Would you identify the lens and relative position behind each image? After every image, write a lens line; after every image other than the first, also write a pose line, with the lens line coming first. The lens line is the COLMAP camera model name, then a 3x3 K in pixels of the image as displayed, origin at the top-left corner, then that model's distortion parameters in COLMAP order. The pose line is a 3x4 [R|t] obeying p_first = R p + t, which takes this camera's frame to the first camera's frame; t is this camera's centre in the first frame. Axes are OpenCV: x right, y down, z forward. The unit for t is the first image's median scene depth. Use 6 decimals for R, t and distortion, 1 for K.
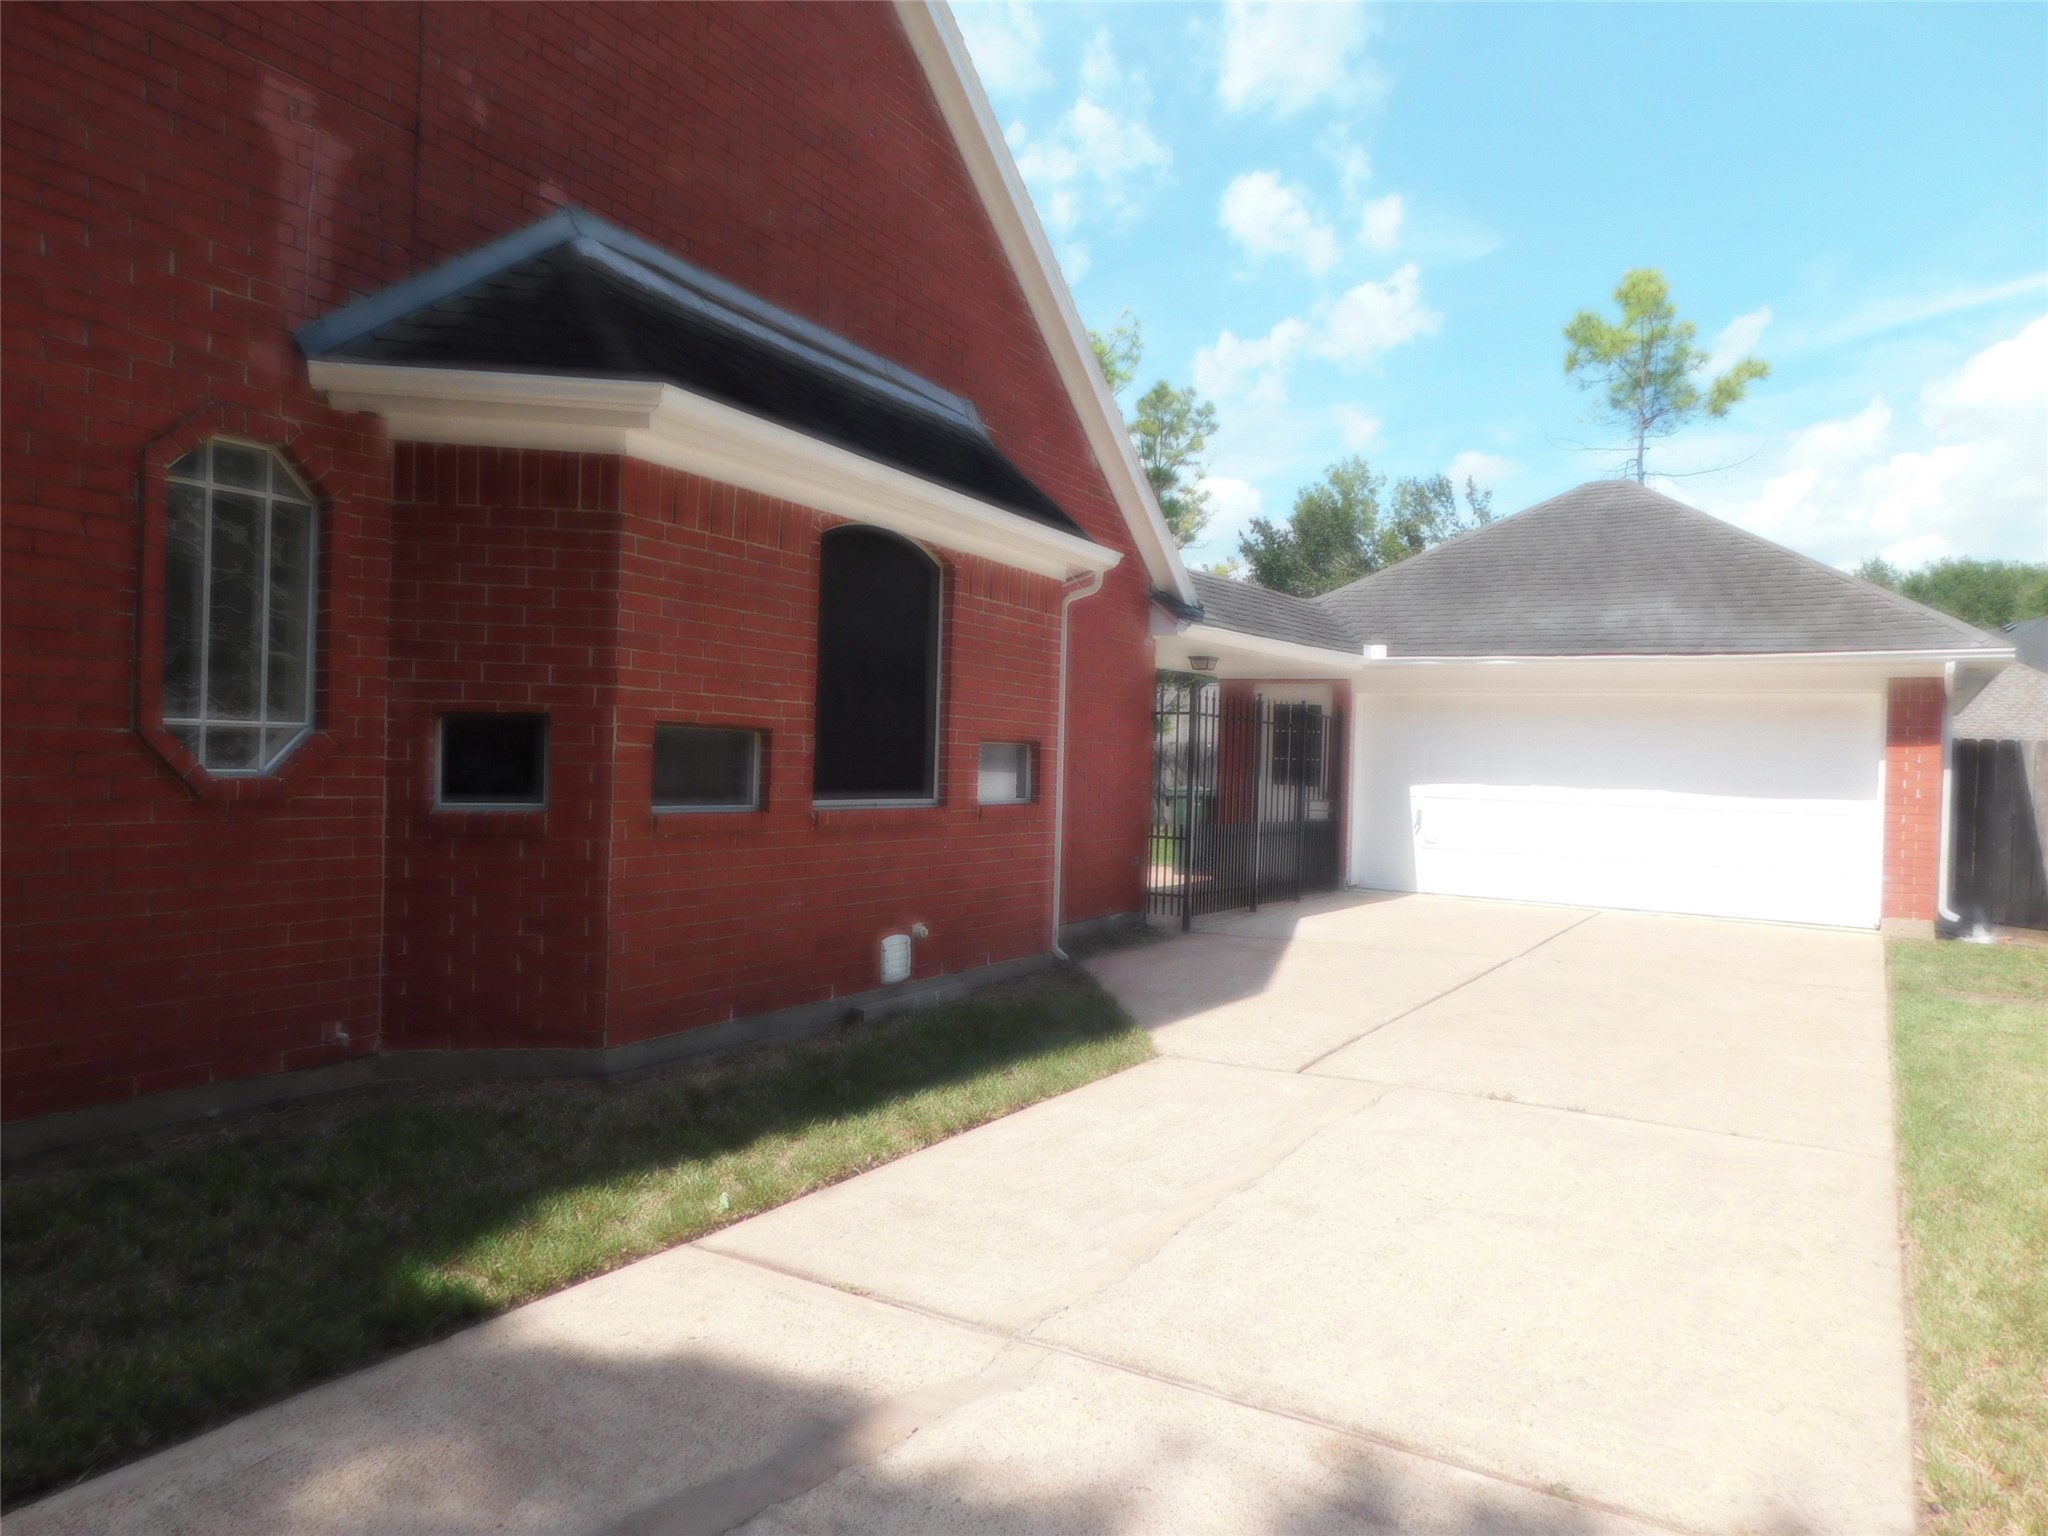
lens RADIAL K [[1368.1, 0, 1034.1], [0, 1368.1, 742.2], [0, 0, 1]] dist [-0.012689, 0.001104]
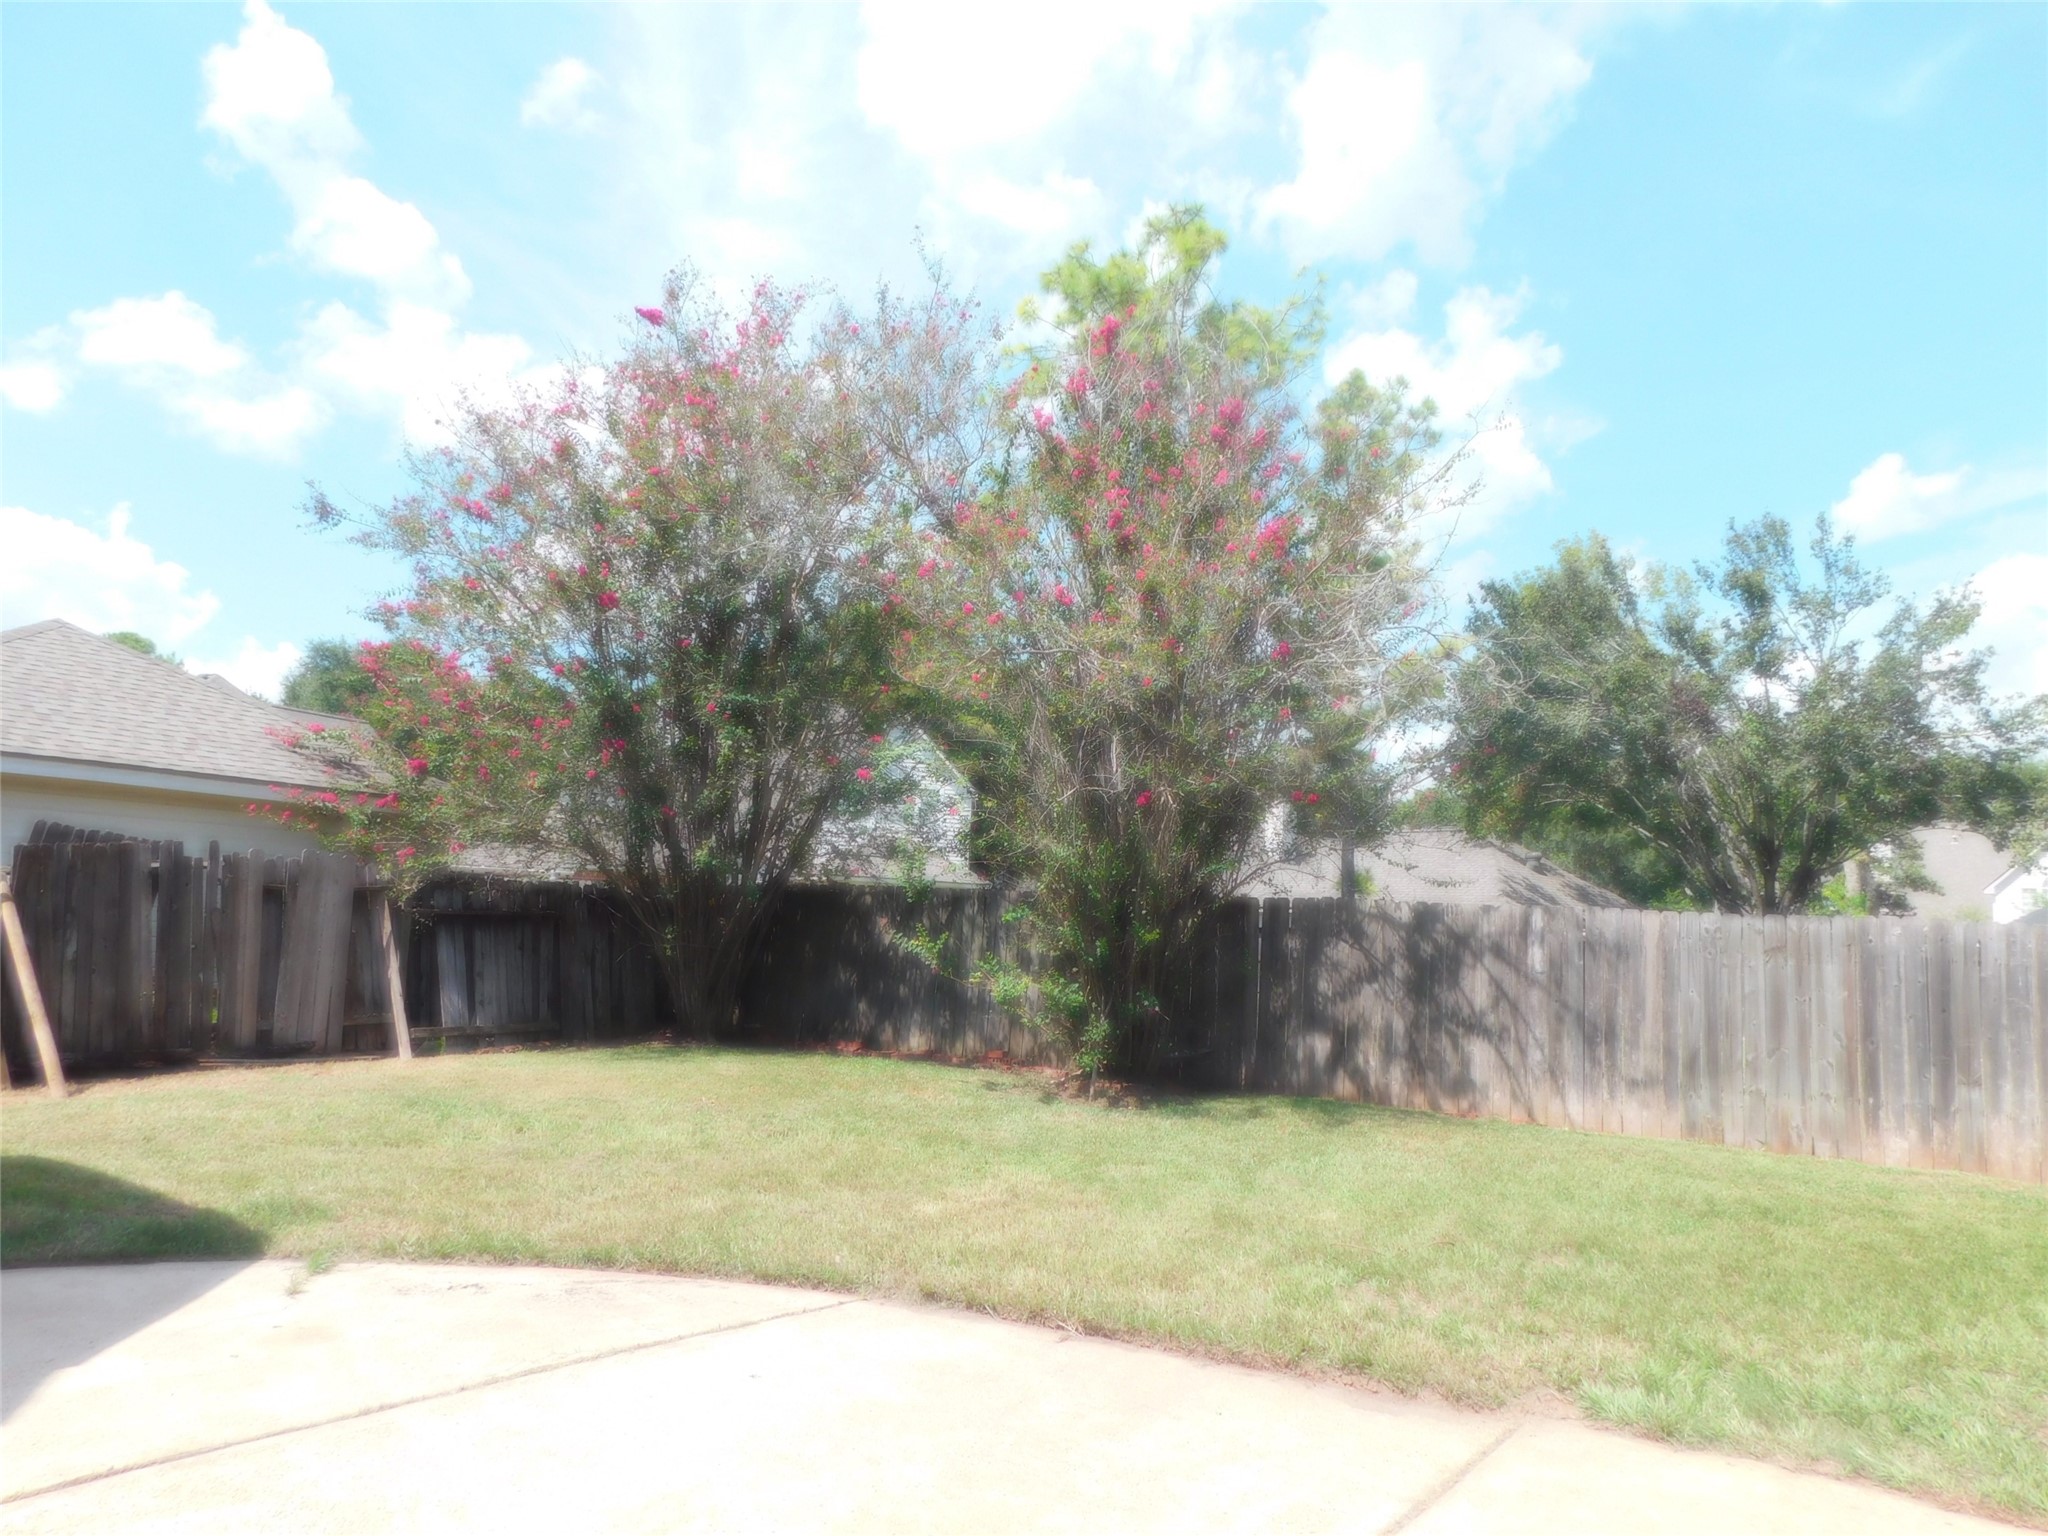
lens RADIAL K [[1363.2, 0, 1024.0], [0, 1363.2, 768.0], [0, 0, 1]] dist [-0.056517, 0.048884]
pose [[0.995287, 0.008135, -0.096634, -0.015537], [-0.017939, 0.994723, -0.101015, 0.007621], [0.095302, 0.102272, 0.990181, 1.550398]]
